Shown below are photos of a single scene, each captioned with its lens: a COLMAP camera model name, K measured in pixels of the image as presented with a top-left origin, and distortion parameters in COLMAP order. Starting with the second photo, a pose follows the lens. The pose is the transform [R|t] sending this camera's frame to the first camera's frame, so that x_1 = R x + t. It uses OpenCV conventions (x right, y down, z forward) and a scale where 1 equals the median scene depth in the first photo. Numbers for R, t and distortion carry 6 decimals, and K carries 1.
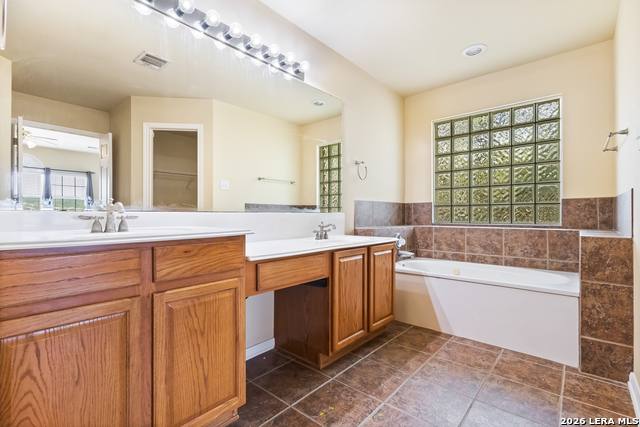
lens RADIAL K [[298.3, 0, 320.3], [0, 298.3, 213.9], [0, 0, 1]] dist [0.003322, 0.000317]
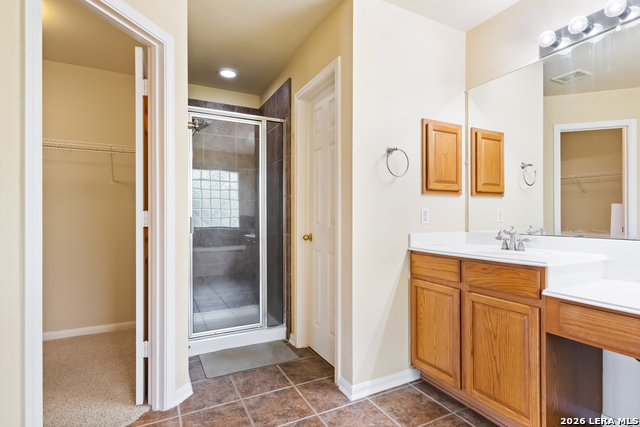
lens RADIAL K [[324.9, 0, 320.8], [0, 324.9, 215.0], [0, 0, 1]] dist [-0.001801, -0.000398]
pose [[-0.372379, -0.002647, -0.928077, 1.147388], [0.003568, 0.999984, -0.004284, -0.110395], [0.928074, -0.004907, -0.372364, 0.829099]]
